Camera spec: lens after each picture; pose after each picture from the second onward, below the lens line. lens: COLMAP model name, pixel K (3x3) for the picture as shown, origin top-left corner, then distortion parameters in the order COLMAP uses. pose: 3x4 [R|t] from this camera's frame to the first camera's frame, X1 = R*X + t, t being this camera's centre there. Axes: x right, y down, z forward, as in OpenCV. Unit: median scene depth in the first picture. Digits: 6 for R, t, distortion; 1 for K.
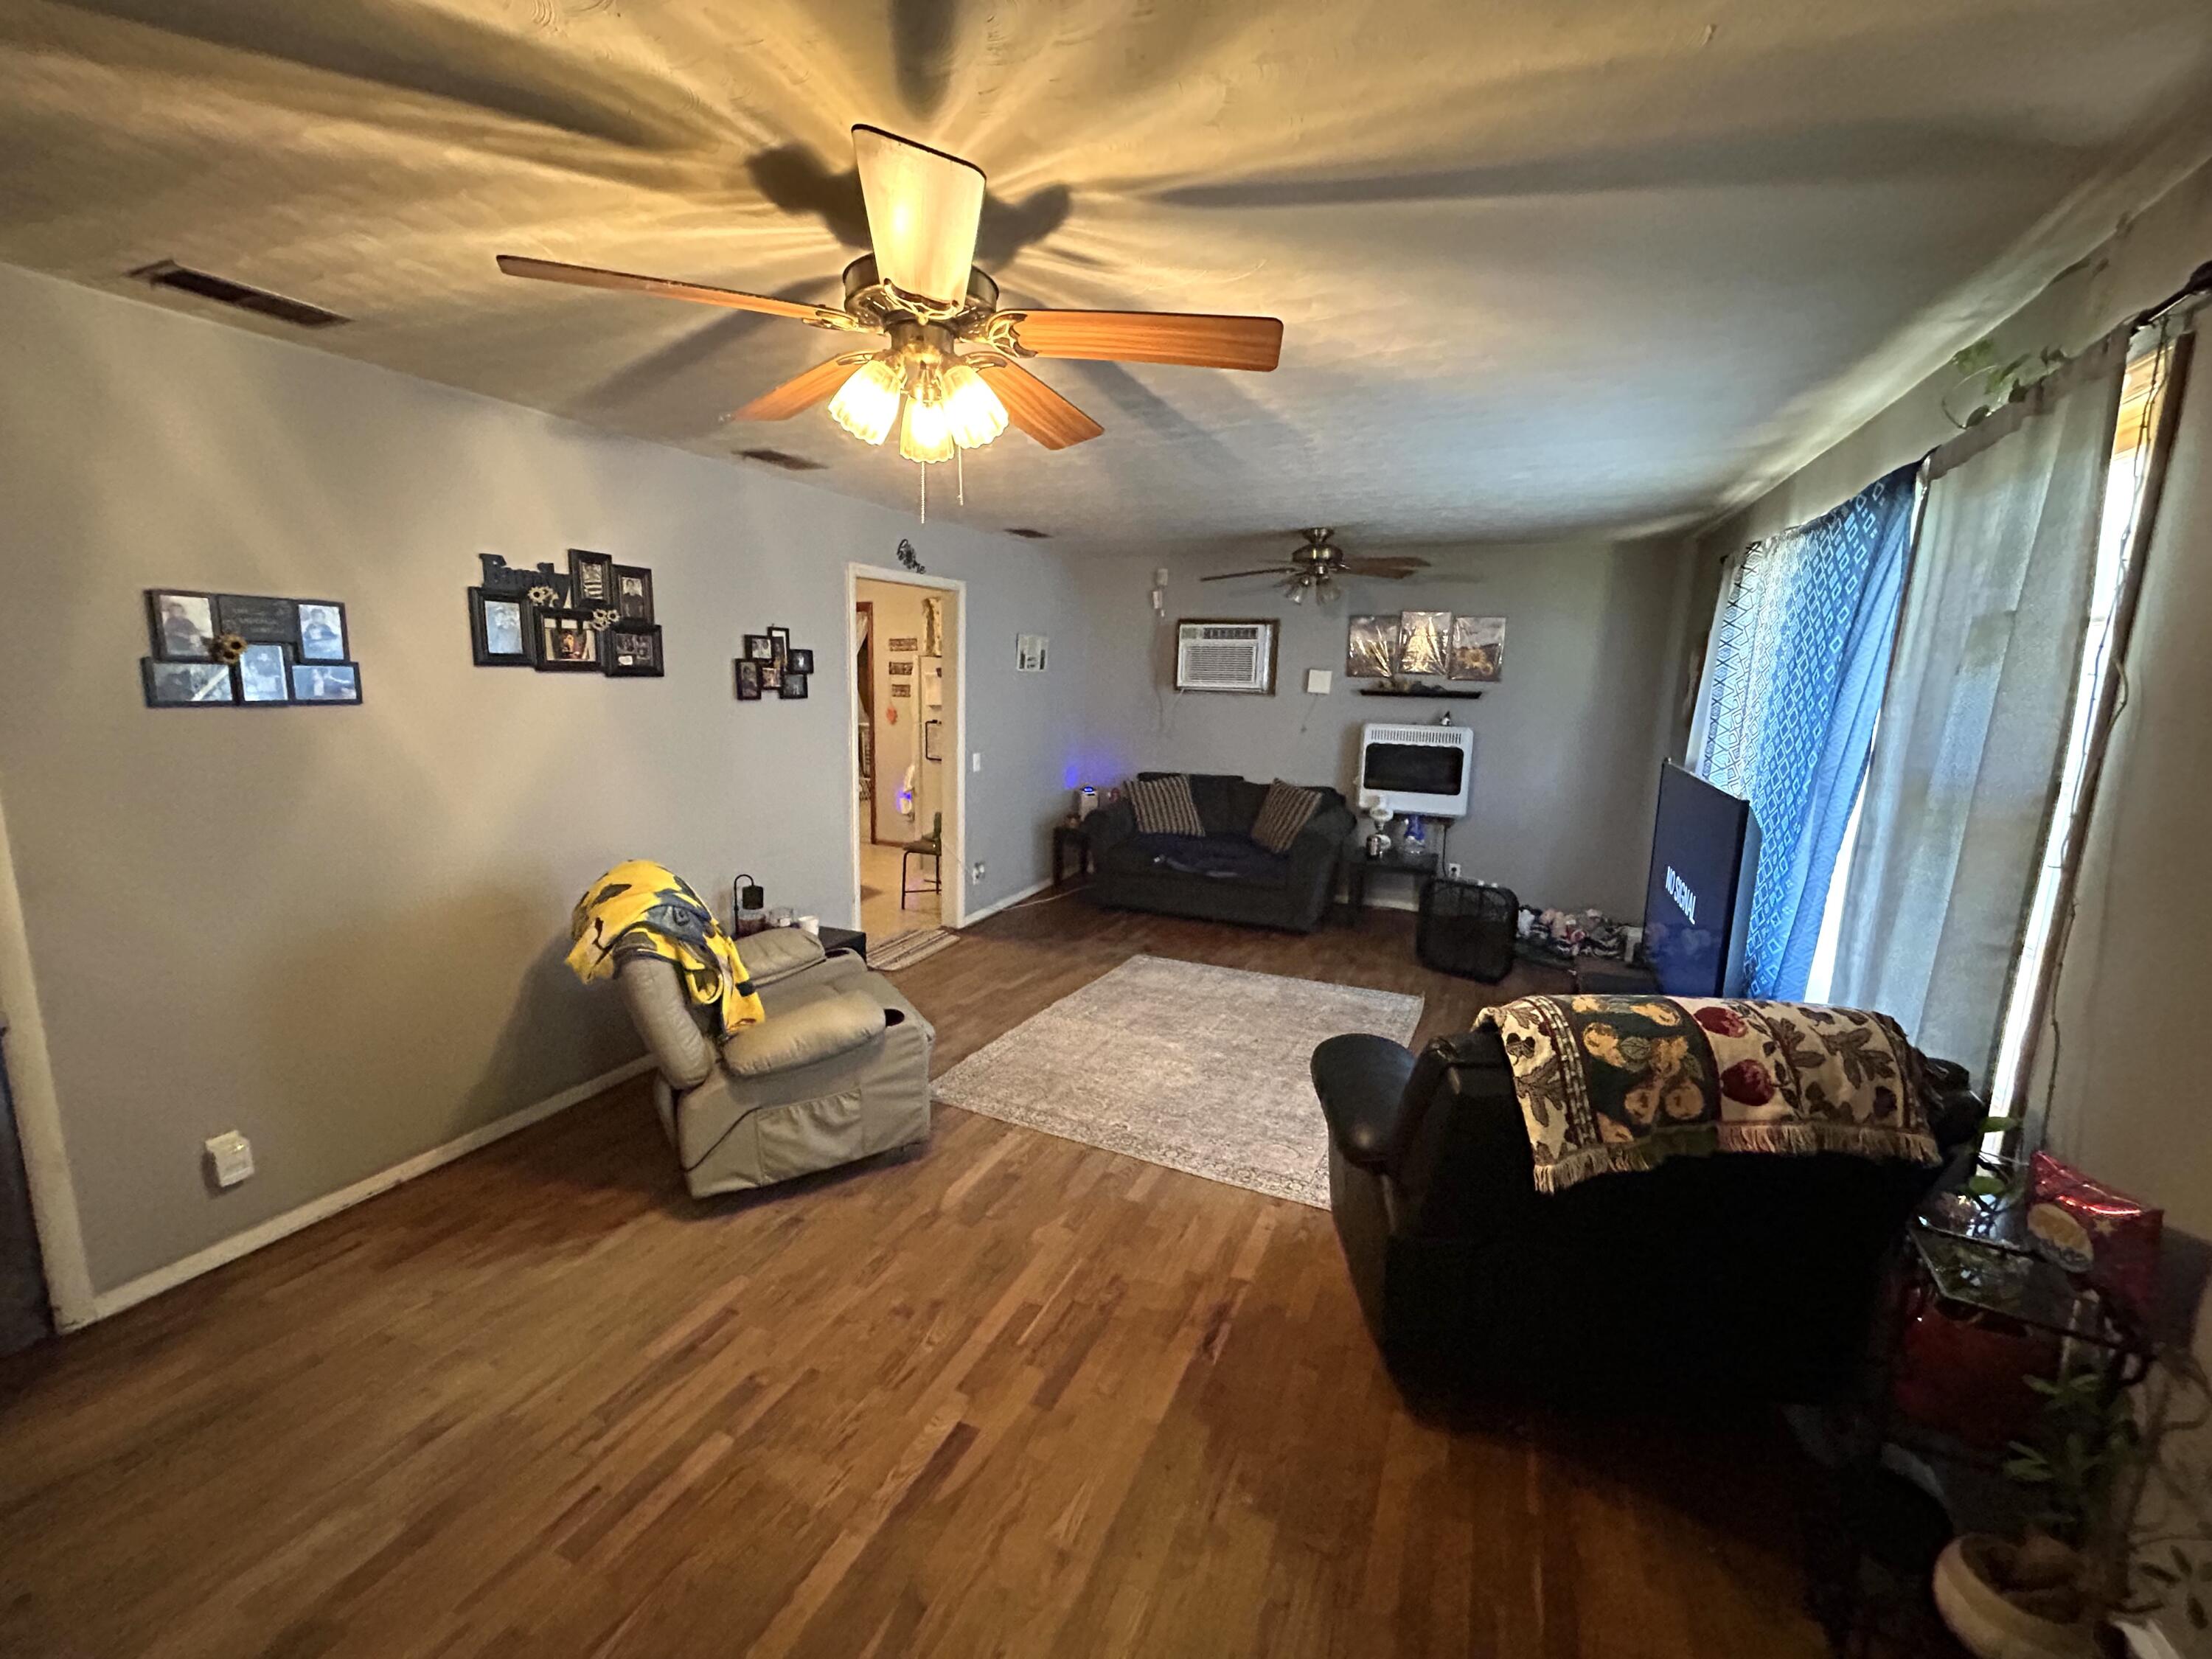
lens RADIAL K [[903.1, 0, 1105.1], [0, 903.1, 836.1], [0, 0, 1]] dist [0.002292, 0.001921]
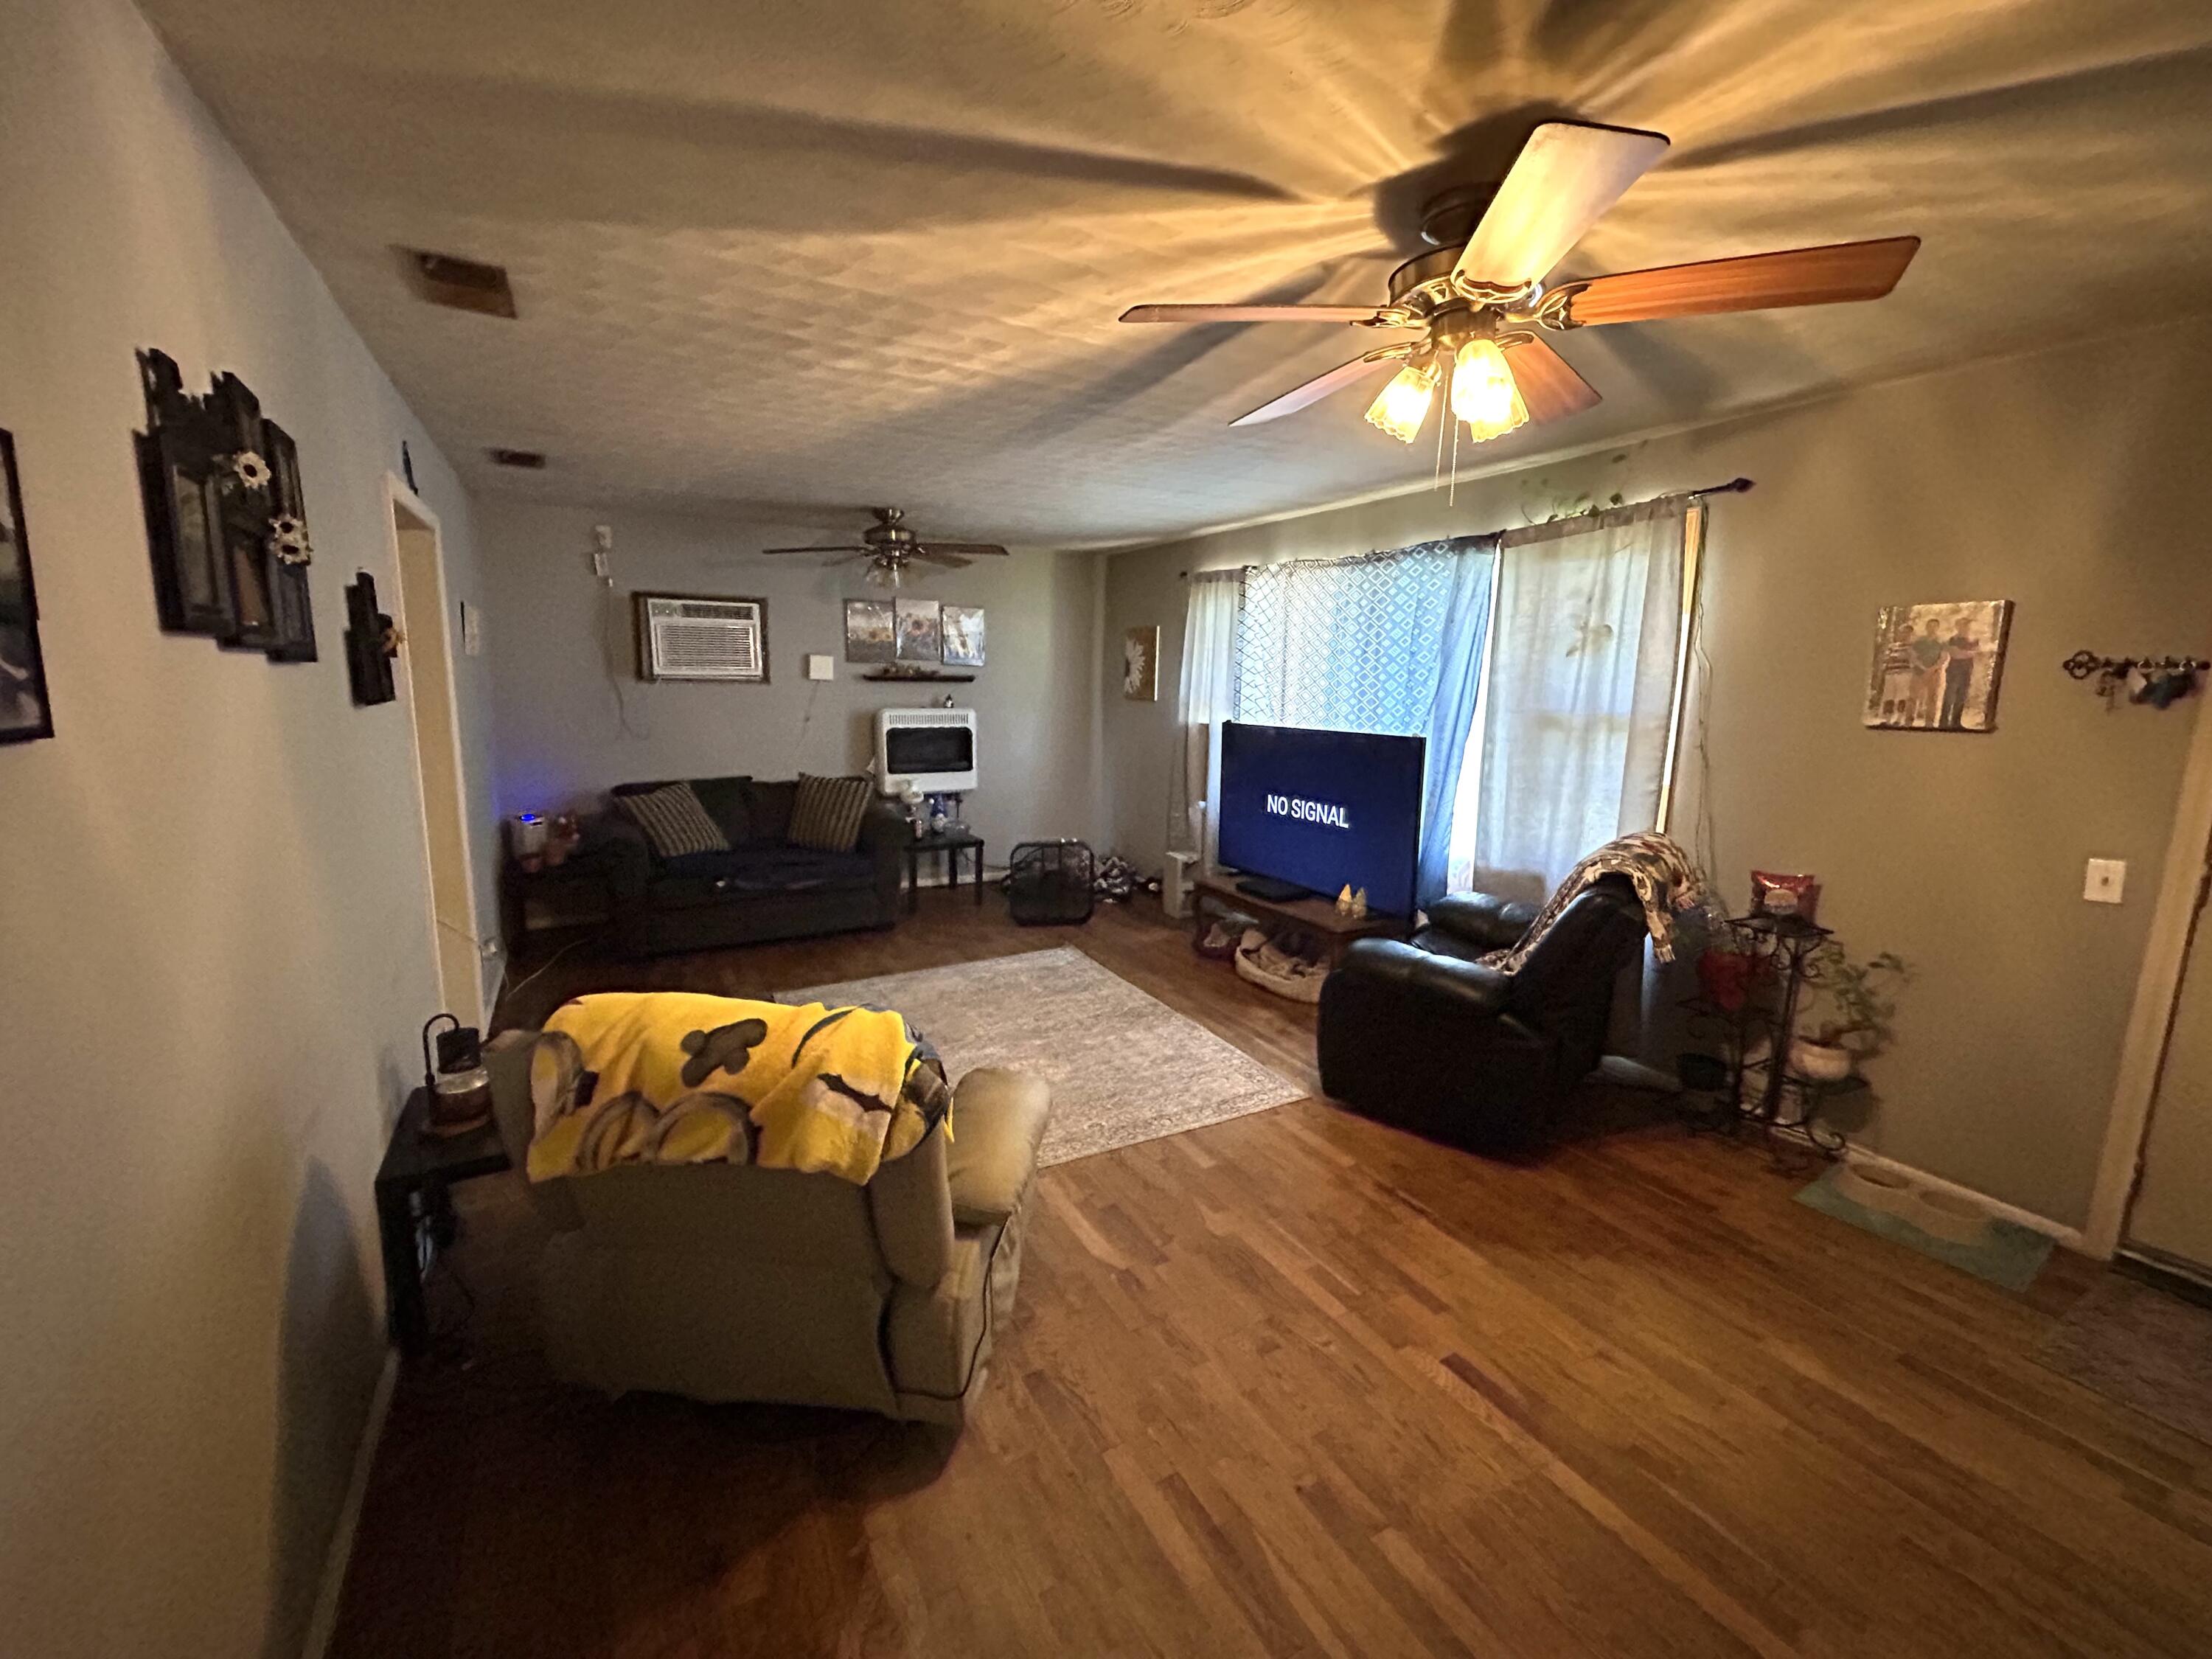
lens RADIAL K [[903.1, 0, 1111.7], [0, 903.1, 833.0], [0, 0, 1]] dist [0.002292, 0.001921]
pose [[0.586001, -0.151603, 0.796002, -0.392319], [0.144310, 0.986164, 0.081582, -0.036073], [-0.797356, 0.067064, 0.599771, 0.217646]]
